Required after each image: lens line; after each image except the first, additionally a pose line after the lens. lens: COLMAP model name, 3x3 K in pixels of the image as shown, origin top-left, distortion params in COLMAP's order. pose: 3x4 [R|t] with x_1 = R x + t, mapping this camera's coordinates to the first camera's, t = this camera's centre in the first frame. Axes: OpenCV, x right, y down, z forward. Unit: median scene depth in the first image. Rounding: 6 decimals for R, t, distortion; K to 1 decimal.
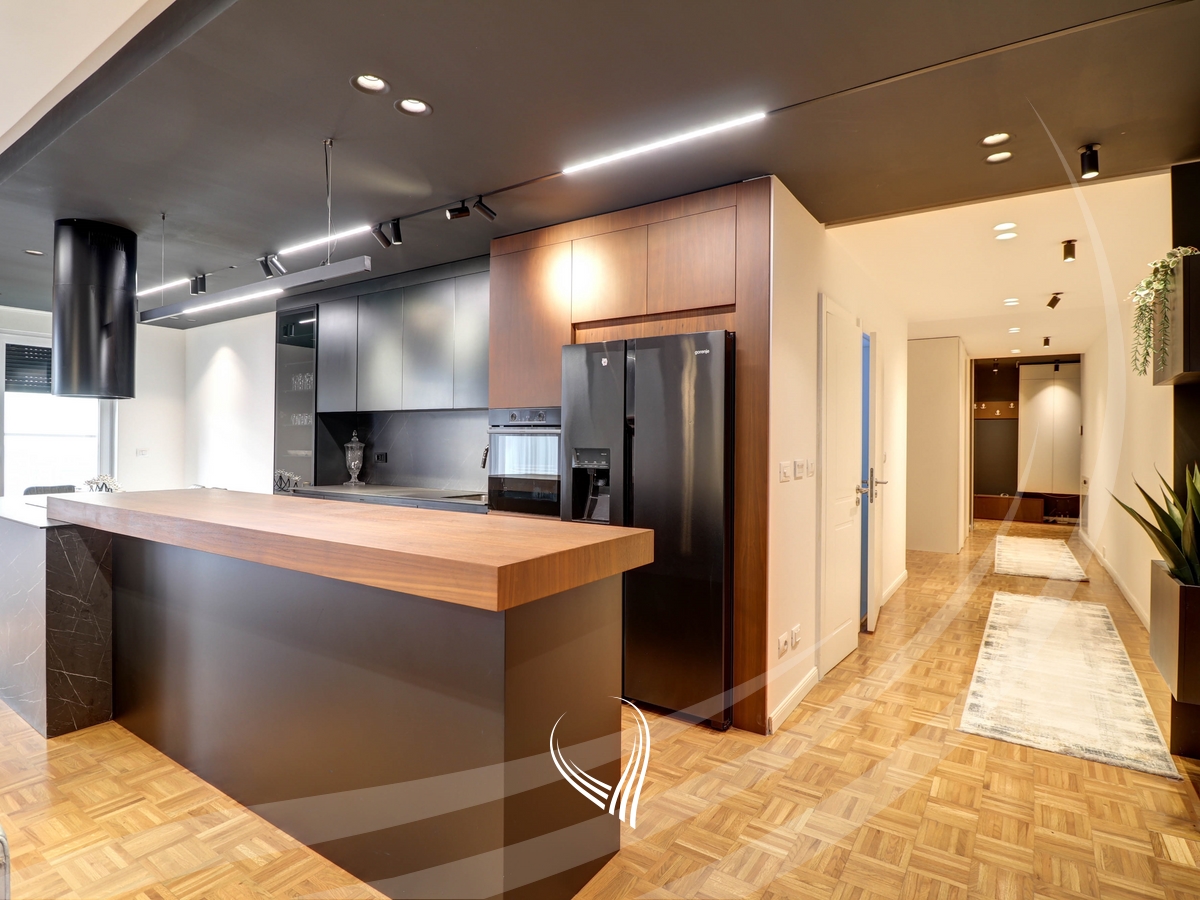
lens RADIAL K [[628.4, 0, 599.3], [0, 628.4, 441.2], [0, 0, 1]] dist [-0.005813, -0.007184]
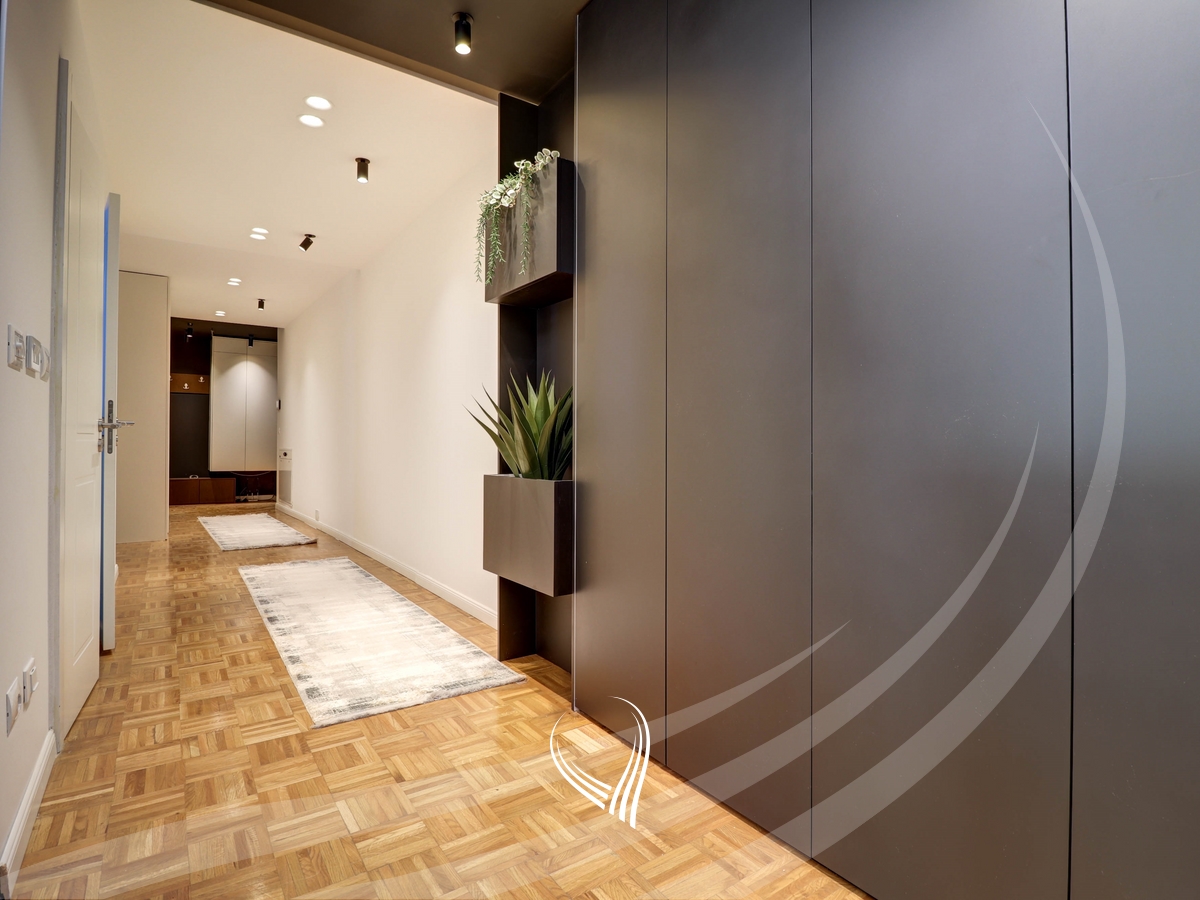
lens RADIAL K [[628.4, 0, 603.7], [0, 628.4, 445.1], [0, 0, 1]] dist [-0.005813, -0.007184]
pose [[0.353306, -0.004501, 0.935497, 0.006992], [-0.000660, 0.999987, 0.005060, 0.116155], [-0.935507, -0.002405, 0.353299, 0.389775]]
